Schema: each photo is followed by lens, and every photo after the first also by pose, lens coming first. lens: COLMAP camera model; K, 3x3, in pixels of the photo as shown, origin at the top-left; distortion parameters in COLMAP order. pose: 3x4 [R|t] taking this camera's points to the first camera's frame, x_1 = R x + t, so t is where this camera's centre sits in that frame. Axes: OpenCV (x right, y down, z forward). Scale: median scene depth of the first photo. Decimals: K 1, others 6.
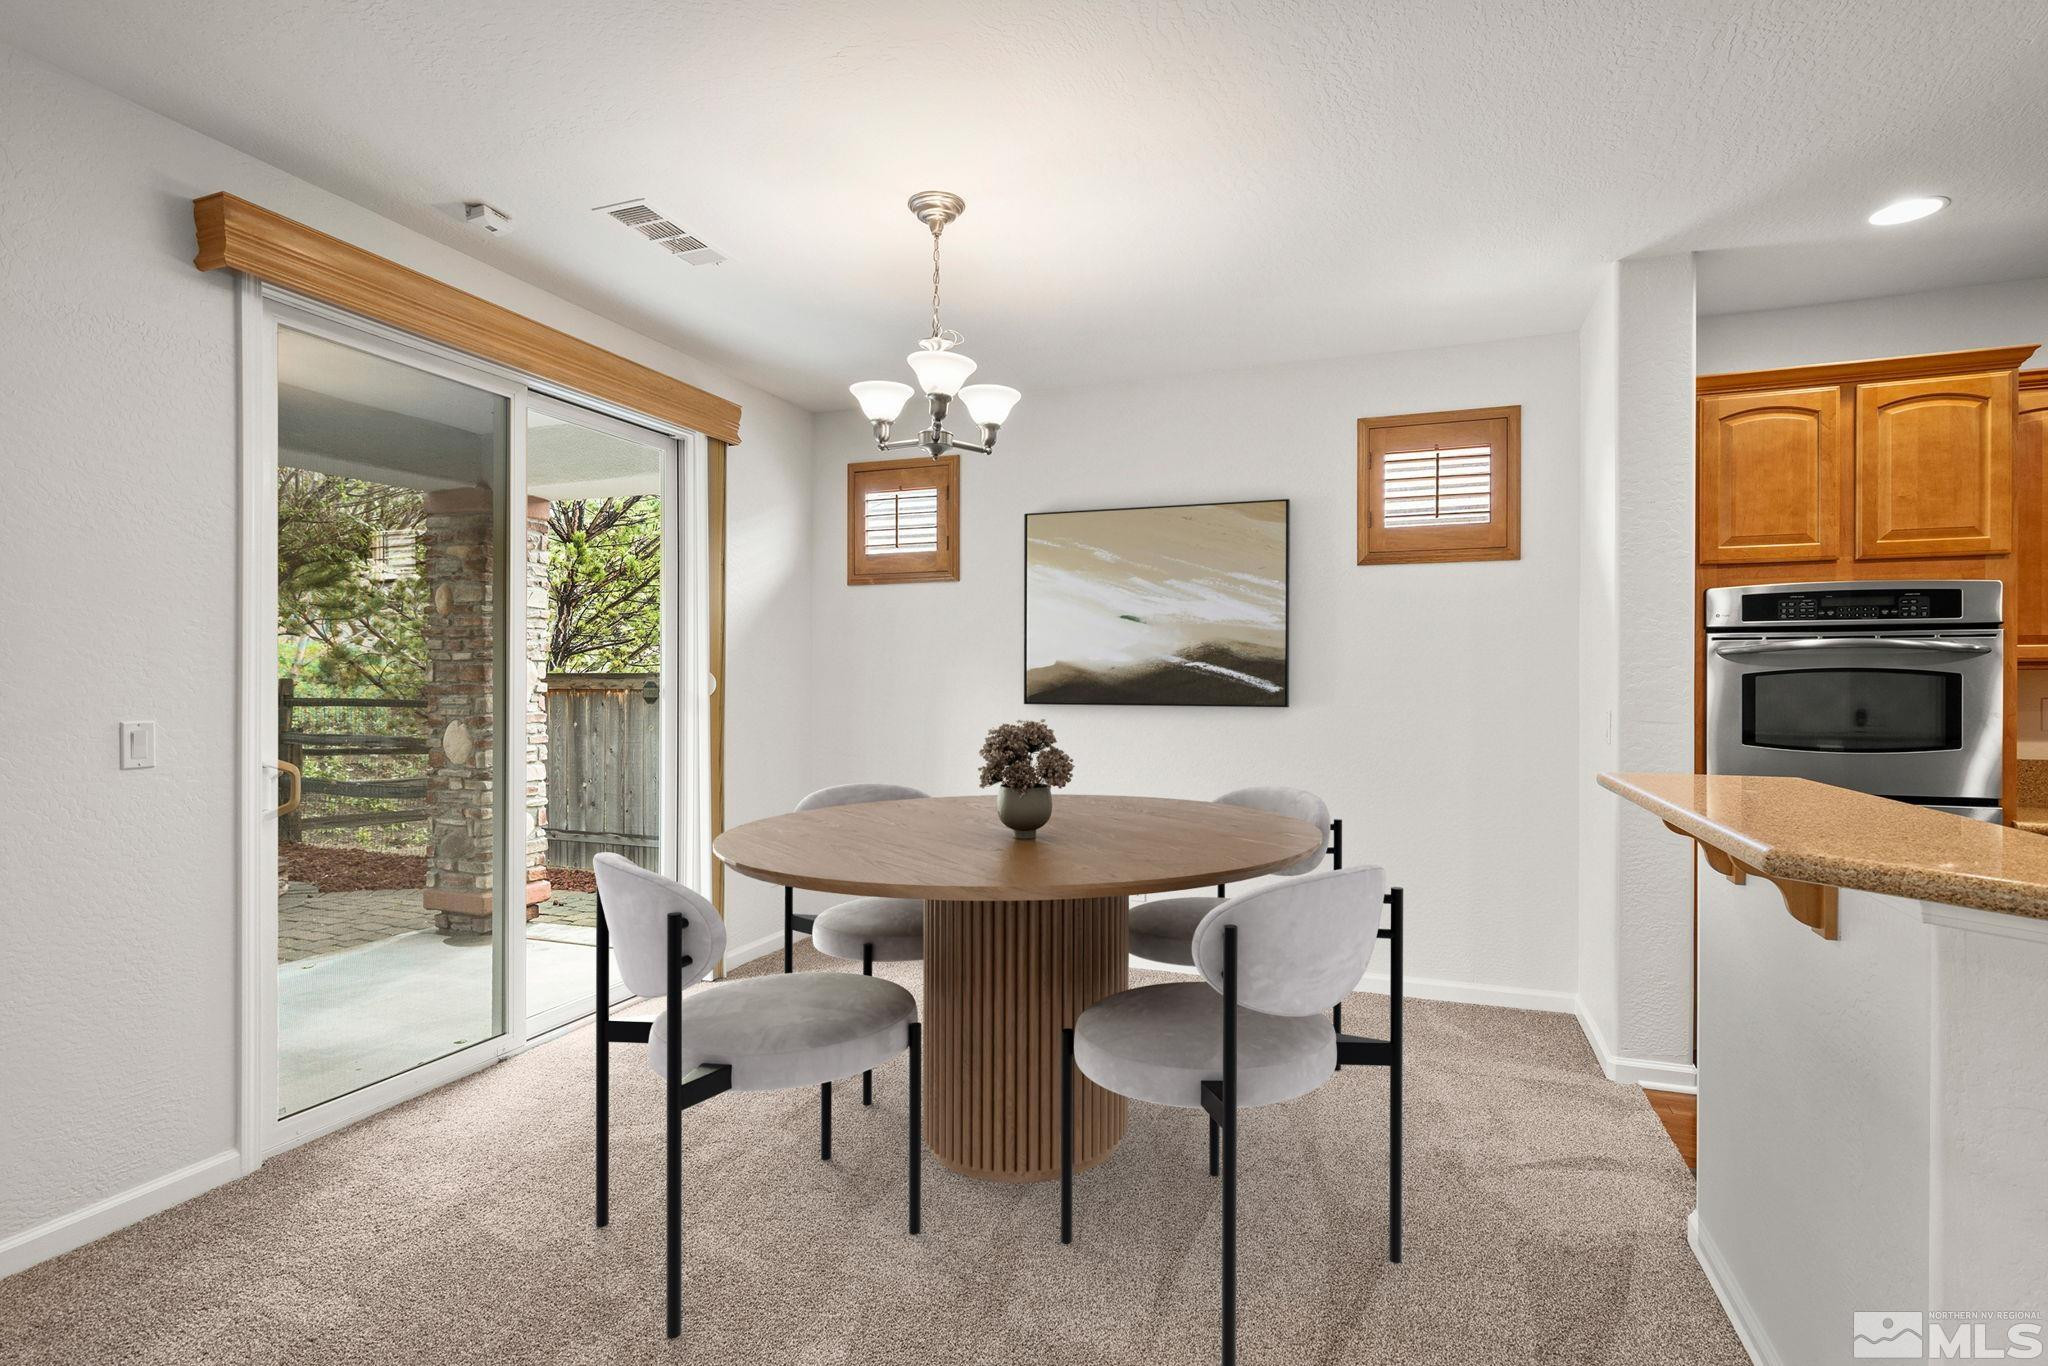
lens RADIAL K [[1006.2, 0, 1017.8], [0, 1006.2, 687.5], [0, 0, 1]] dist [0.000239, 0.000775]
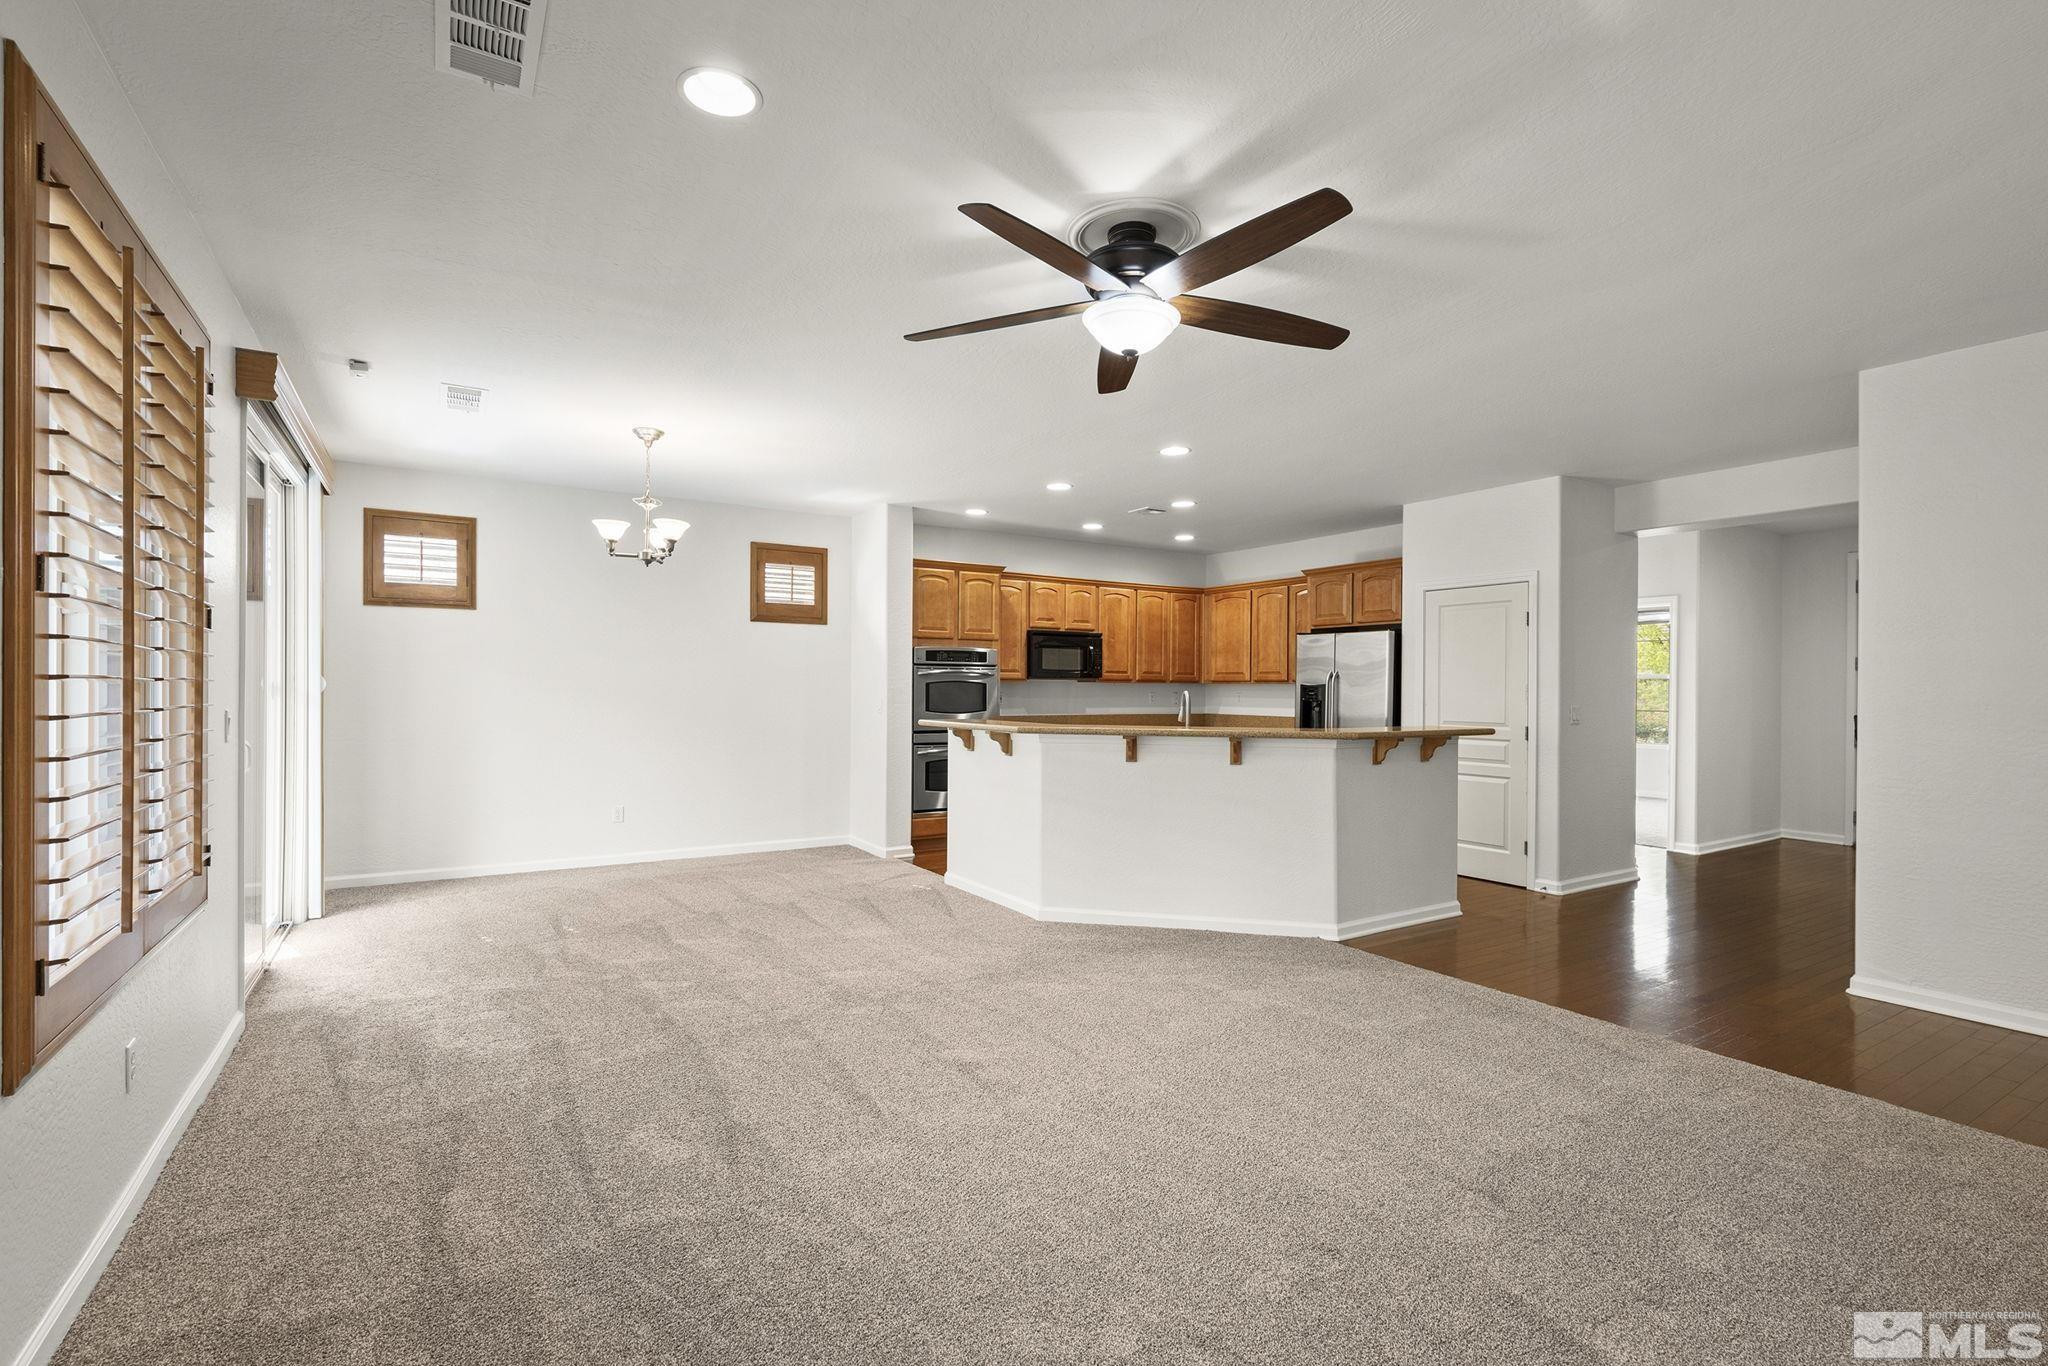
lens RADIAL K [[929.9, 0, 1029.0], [0, 929.9, 697.9], [0, 0, 1]] dist [-0.004296, -0.000233]
pose [[0.596213, -0.006235, 0.802802, -0.944816], [-0.002802, 0.999948, 0.009847, 0.000285], [-0.802821, -0.008120, 0.596164, -0.548465]]
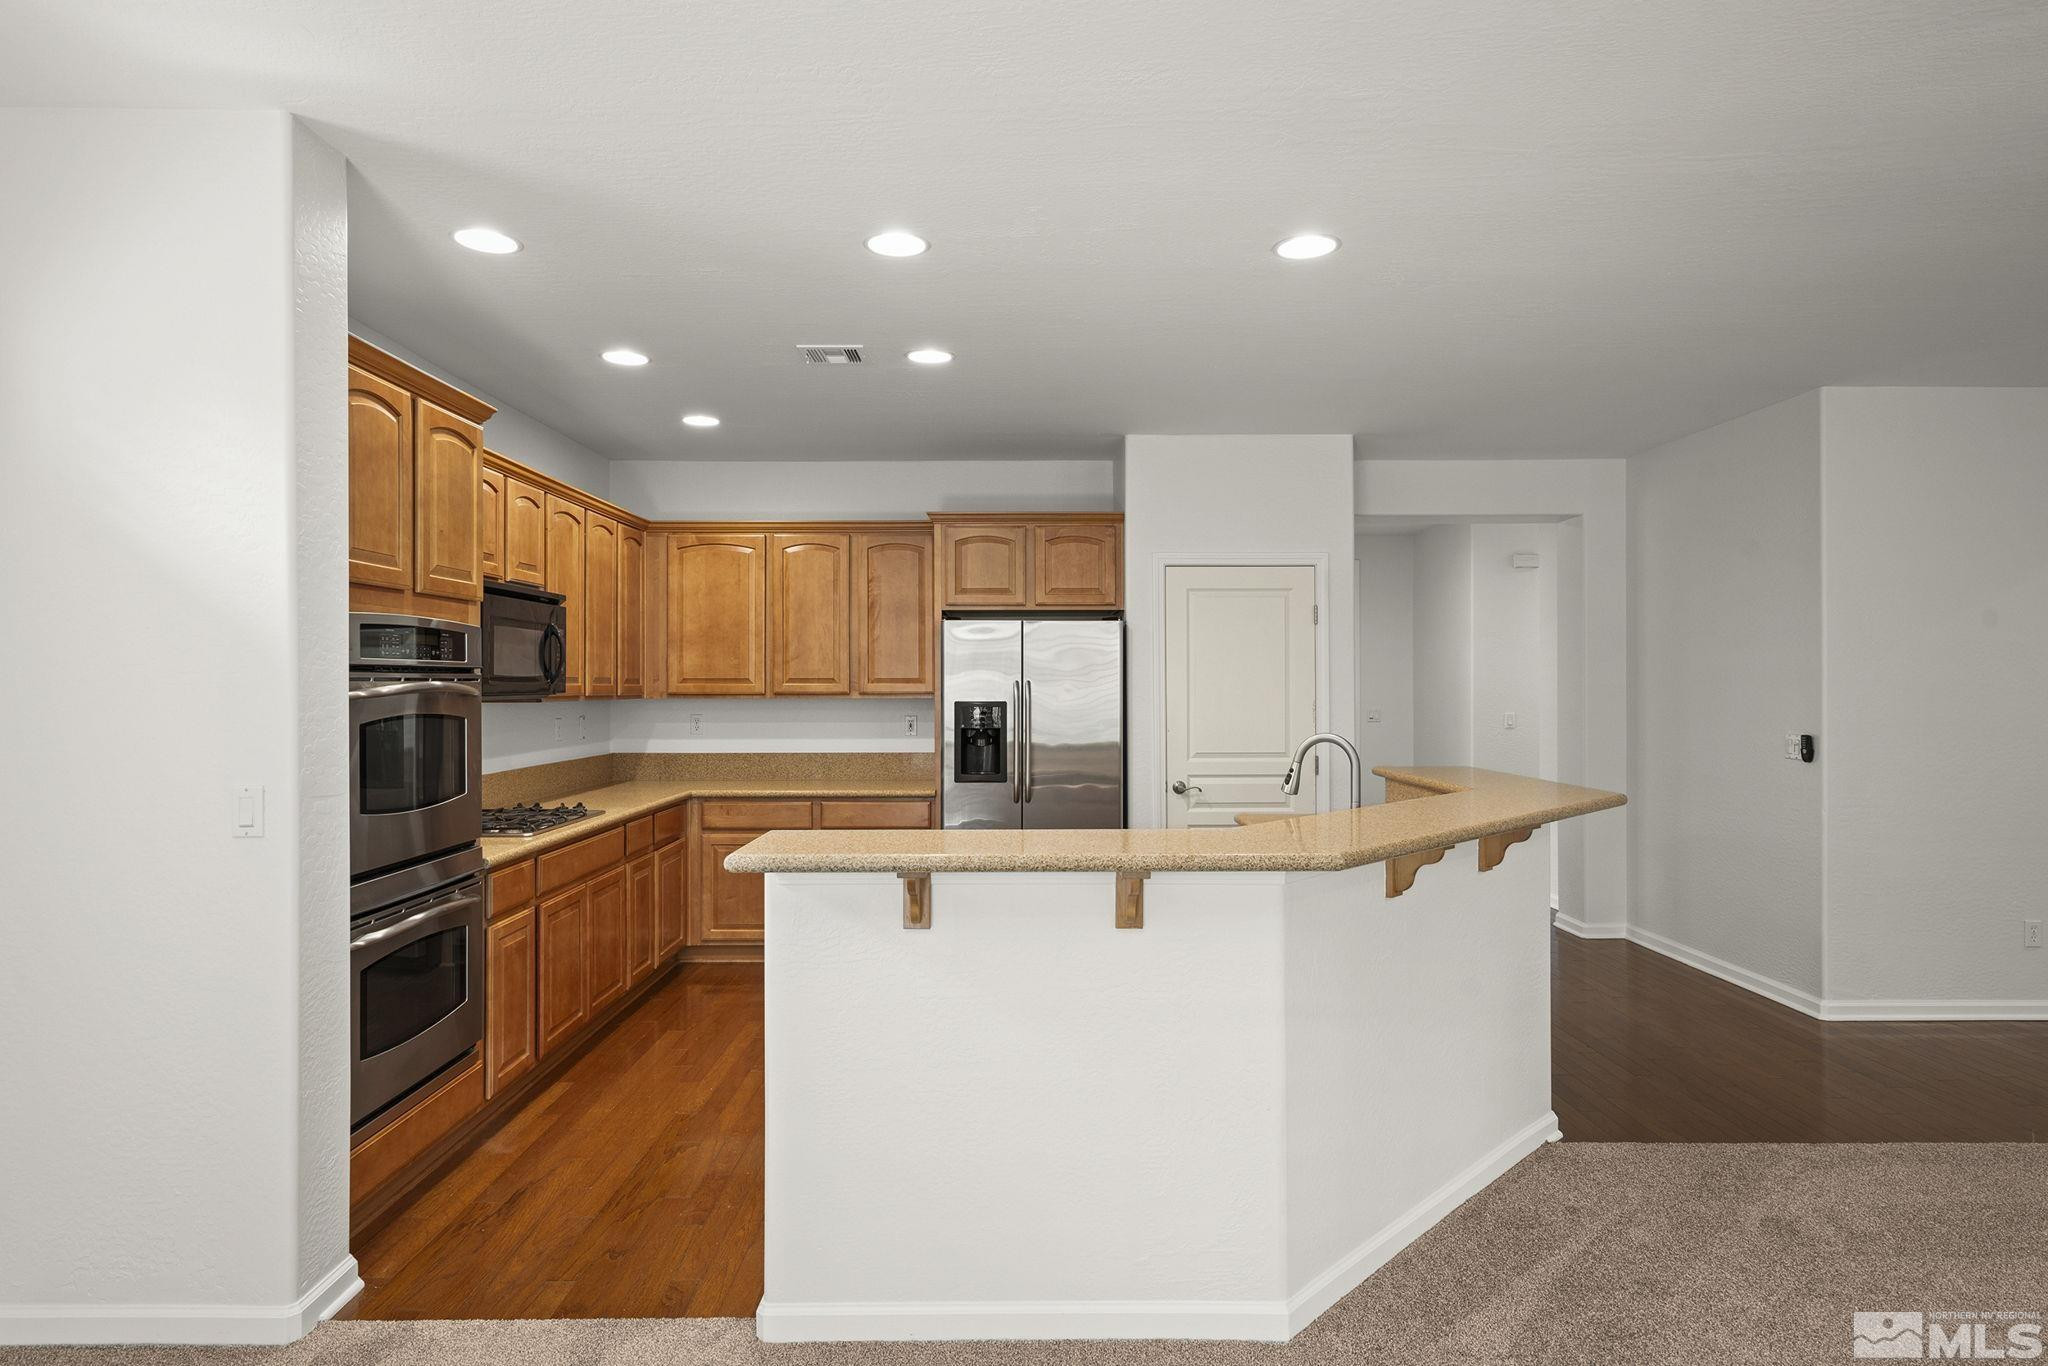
lens RADIAL K [[1128.4, 0, 1024.0], [0, 1128.4, 683.0], [0, 0, 1]] dist [-0.001266, 0.000034]
pose [[-0.358660, -0.001548, 0.933467, -0.284791], [0.003630, 0.999989, 0.003052, -0.046741], [-0.933461, 0.004483, -0.358650, 0.832635]]
